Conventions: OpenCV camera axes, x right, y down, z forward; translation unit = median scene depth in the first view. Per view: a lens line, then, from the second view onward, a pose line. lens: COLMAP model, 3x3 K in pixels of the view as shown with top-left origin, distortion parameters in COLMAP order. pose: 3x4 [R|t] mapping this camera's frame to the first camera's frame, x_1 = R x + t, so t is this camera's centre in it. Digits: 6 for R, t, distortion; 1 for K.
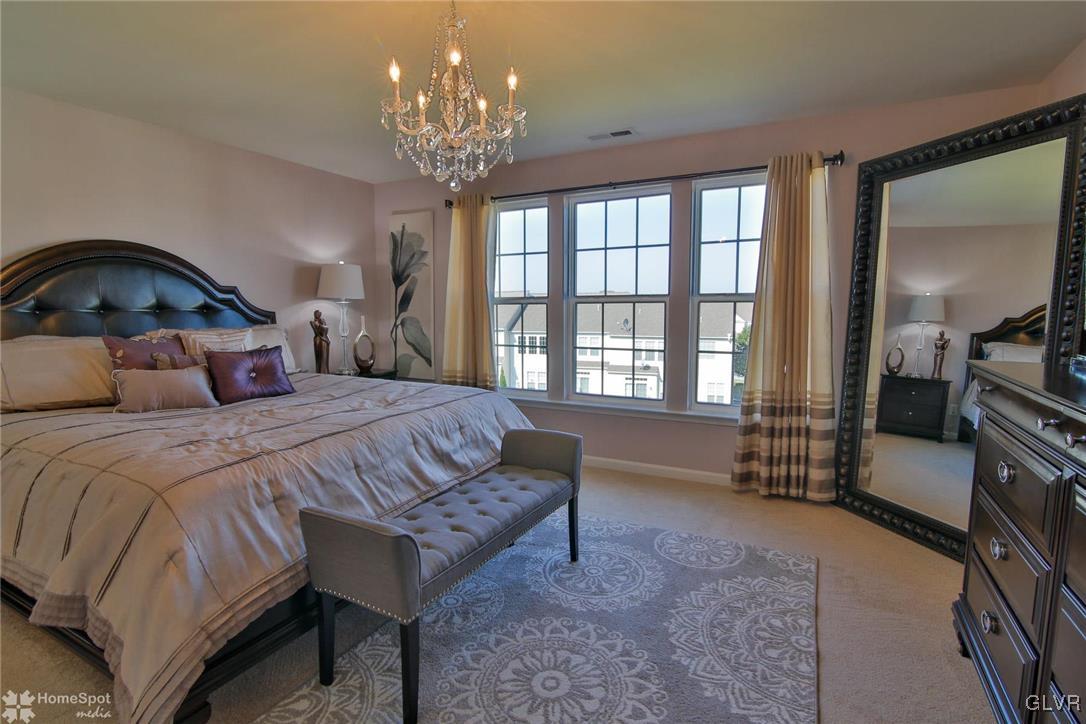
lens RADIAL K [[527.9, 0, 542.5], [0, 527.9, 358.9], [0, 0, 1]] dist [-0.019167, 0.000343]
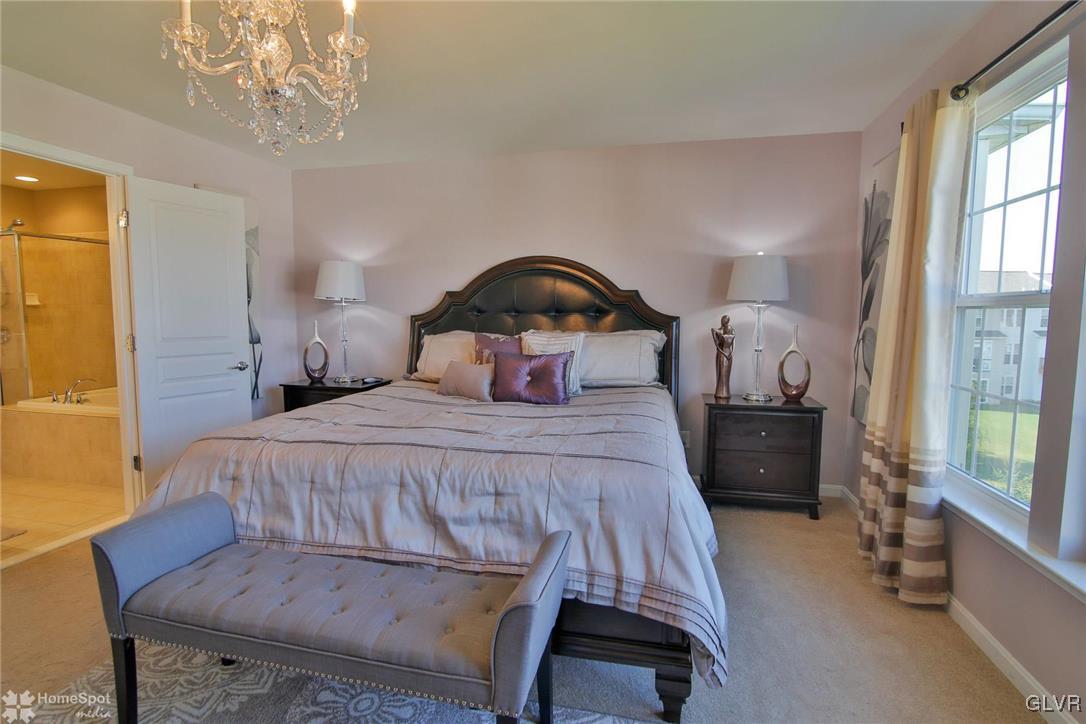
lens RADIAL K [[527.9, 0, 542.5], [0, 527.9, 358.9], [0, 0, 1]] dist [-0.019167, 0.000343]
pose [[0.245074, 0.085499, -0.965727, 0.313794], [-0.095233, 0.993410, 0.063782, -0.055195], [0.964816, 0.076338, 0.251601, 0.566655]]
